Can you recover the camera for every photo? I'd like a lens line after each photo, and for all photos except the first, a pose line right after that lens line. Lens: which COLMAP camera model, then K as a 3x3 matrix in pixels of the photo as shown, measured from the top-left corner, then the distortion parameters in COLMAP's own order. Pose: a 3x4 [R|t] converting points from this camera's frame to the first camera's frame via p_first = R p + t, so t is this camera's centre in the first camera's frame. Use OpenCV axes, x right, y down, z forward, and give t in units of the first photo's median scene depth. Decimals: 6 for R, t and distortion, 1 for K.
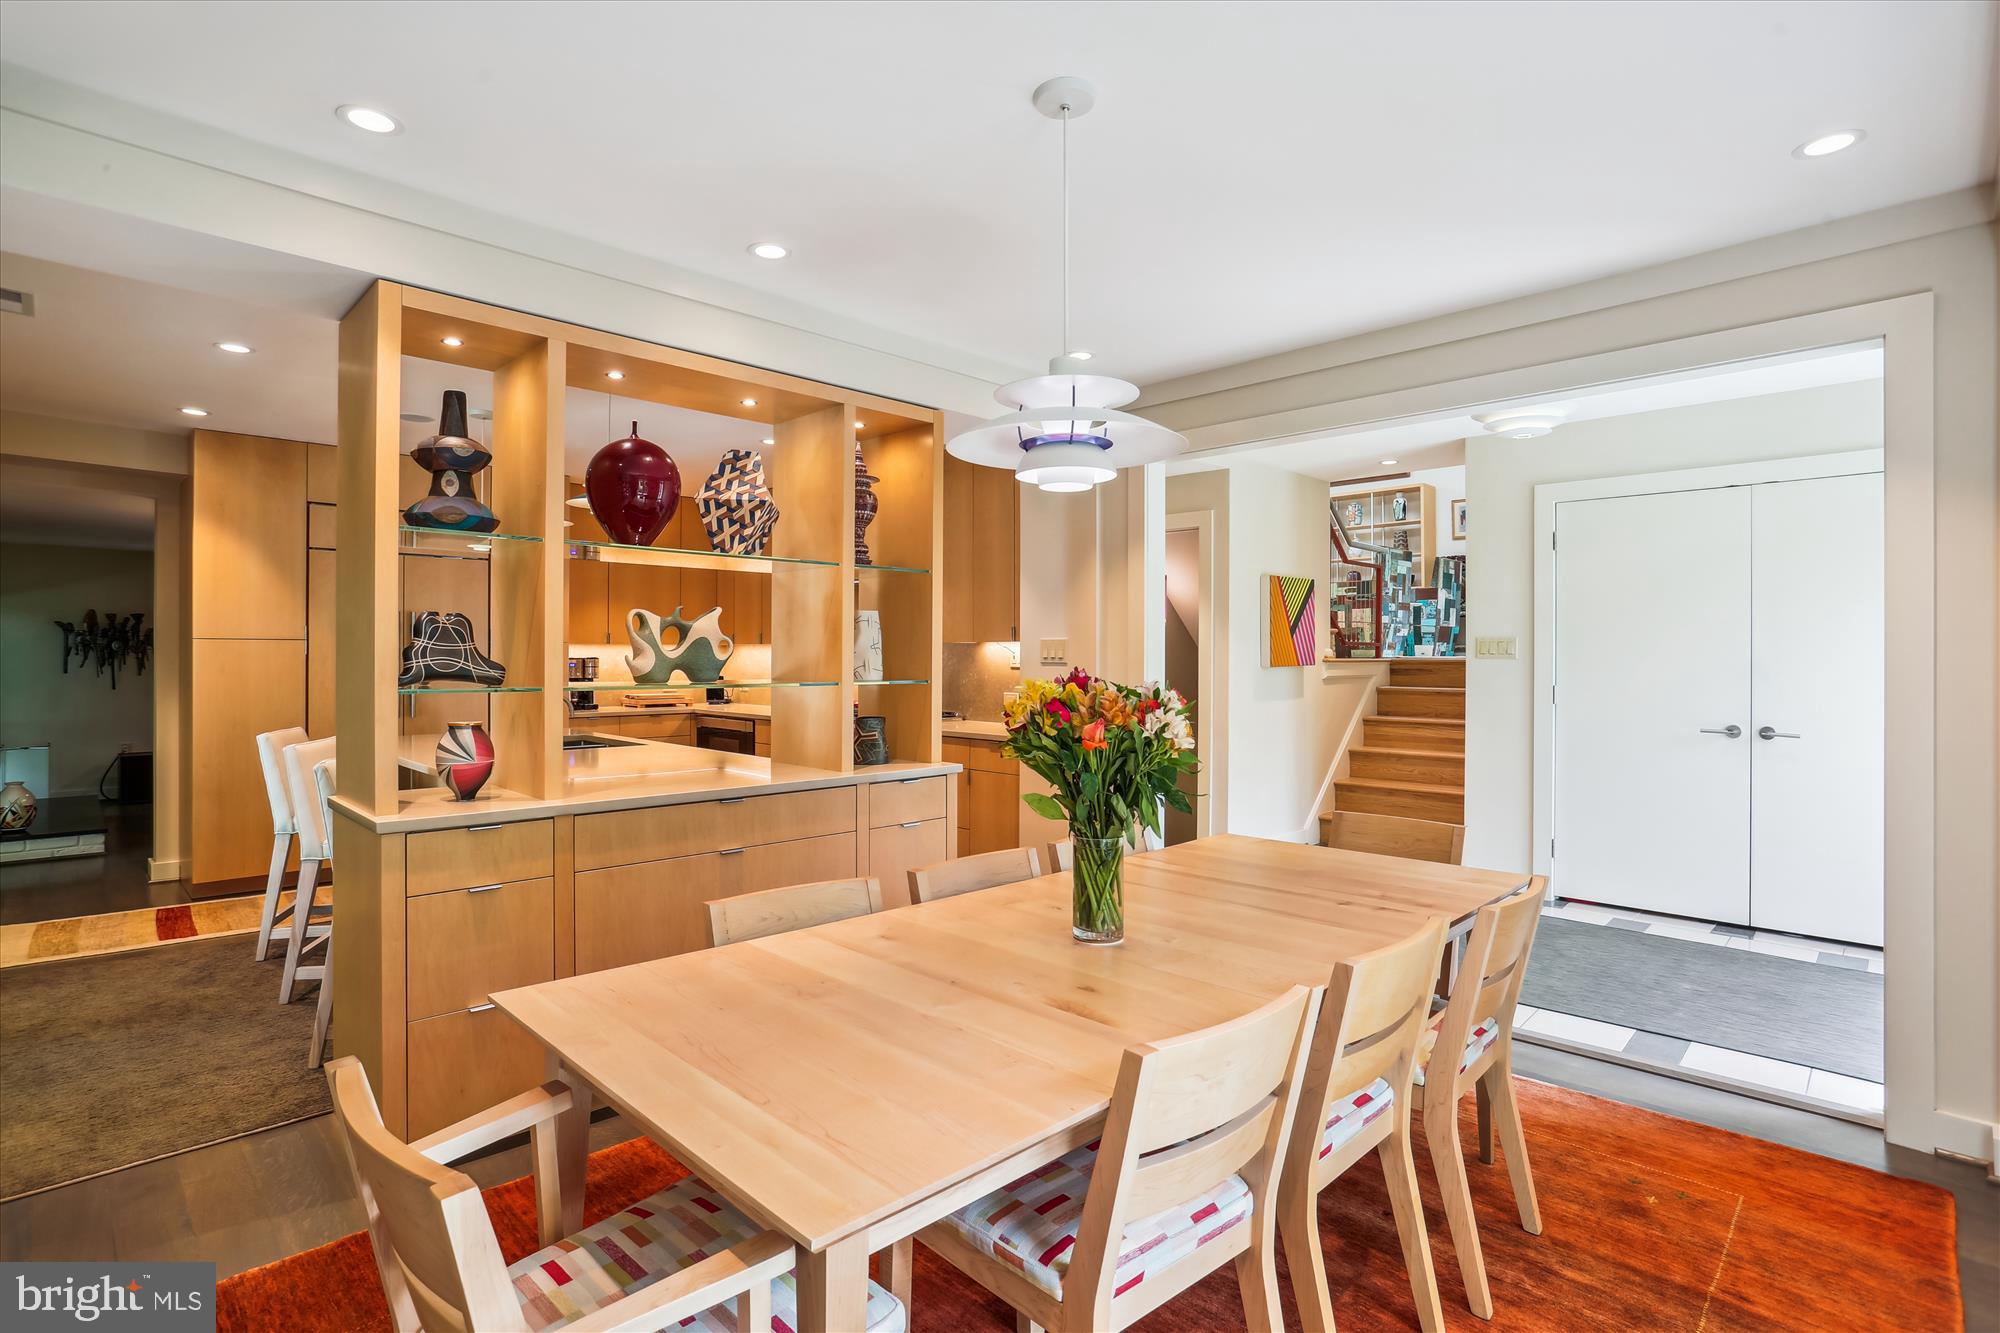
lens RADIAL K [[969.2, 0, 993.3], [0, 969.2, 663.3], [0, 0, 1]] dist [-0.059613, 0.036159]
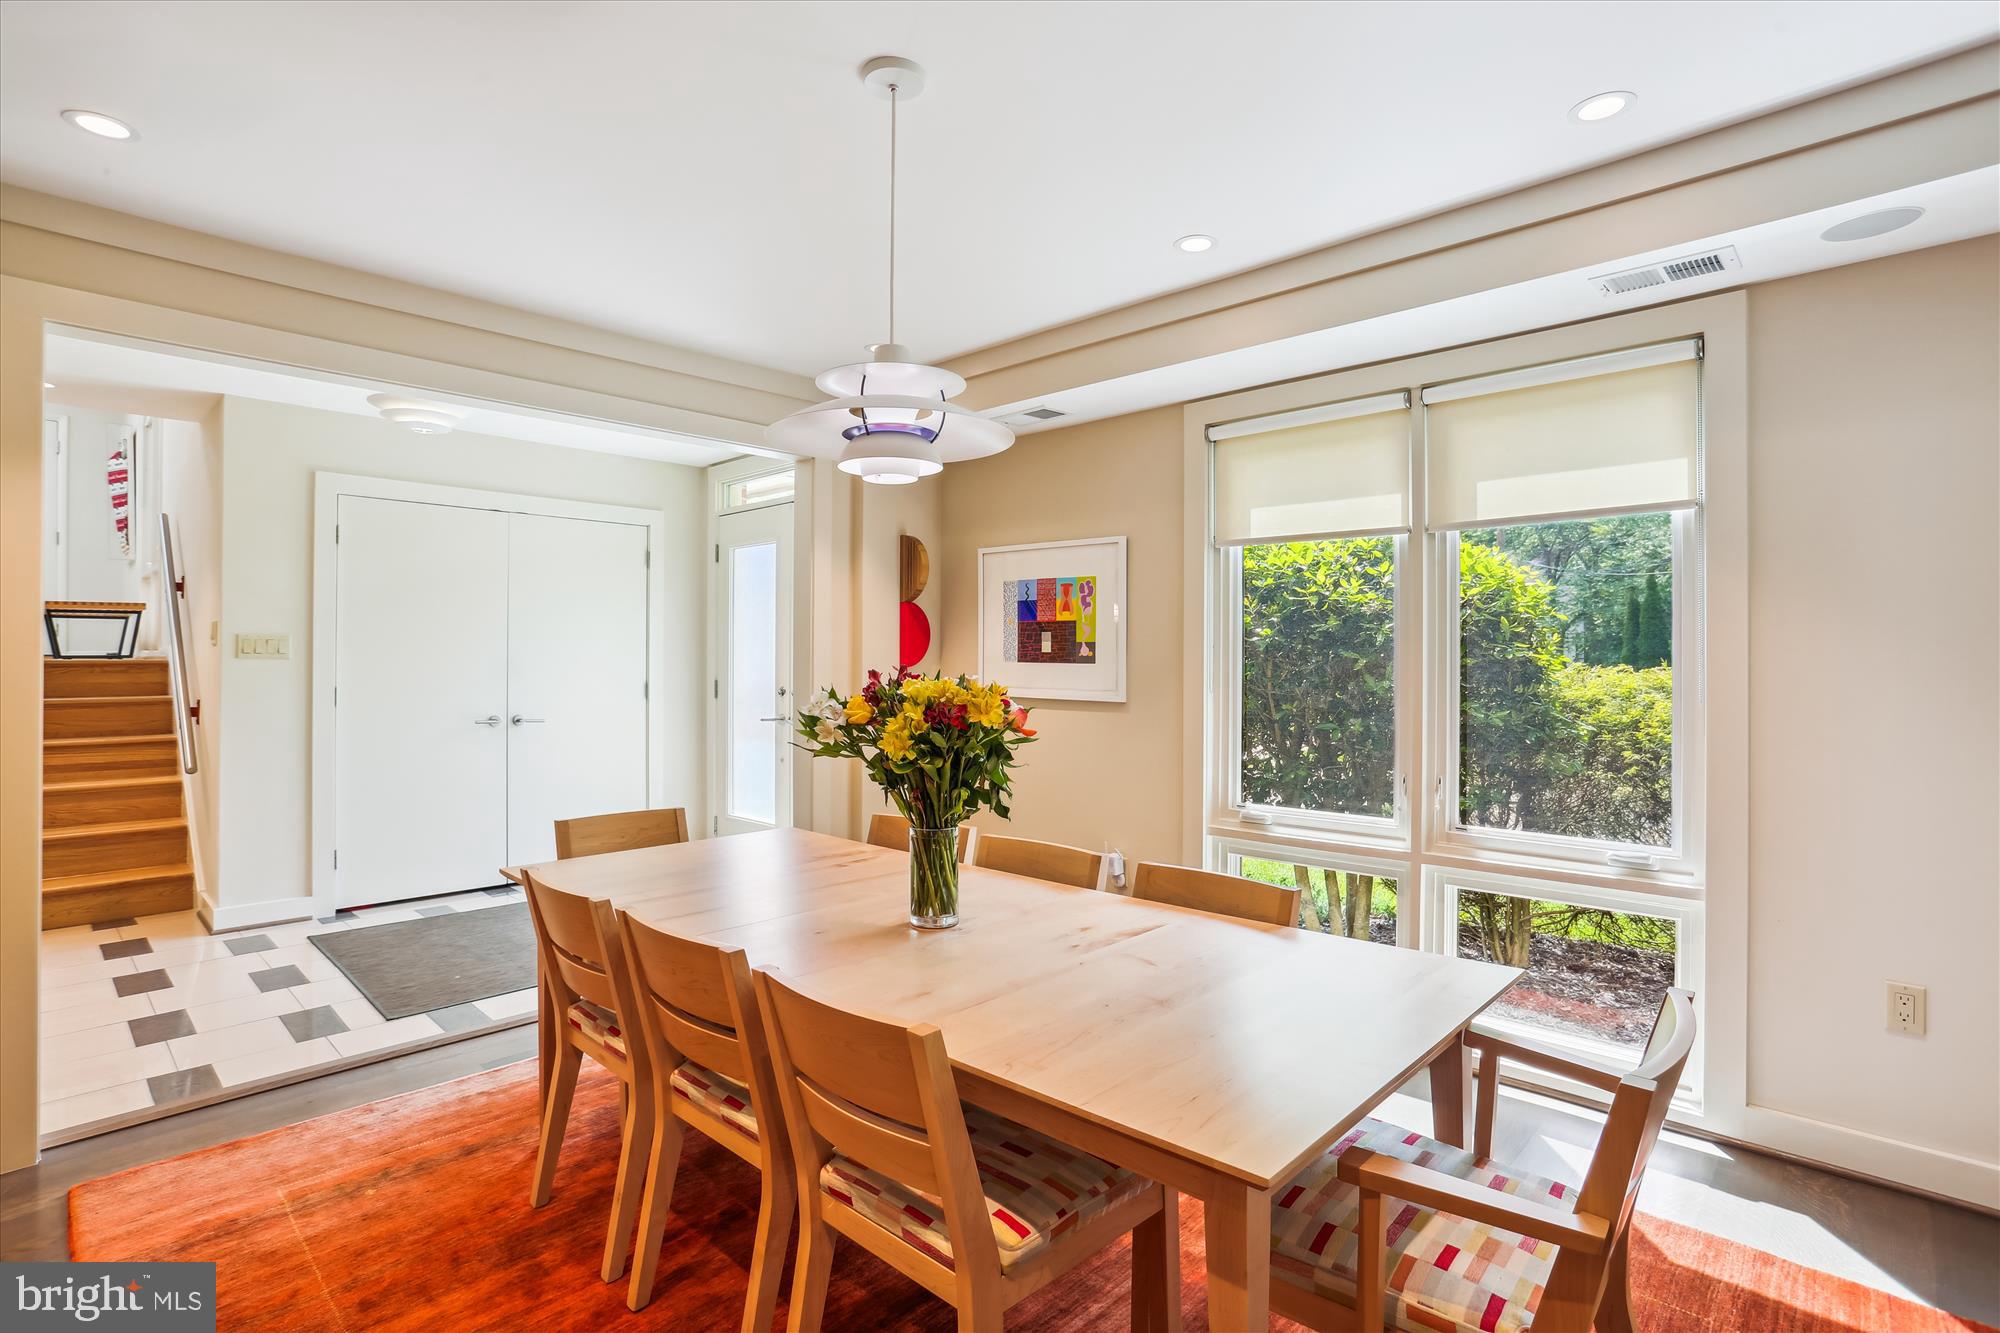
lens RADIAL K [[969.2, 0, 993.3], [0, 969.2, 663.3], [0, 0, 1]] dist [-0.059613, 0.036159]
pose [[-0.039324, -0.006736, 0.999204, -0.417306], [0.002072, 0.999975, 0.006823, -0.006103], [-0.999224, 0.002338, -0.039309, 0.425748]]
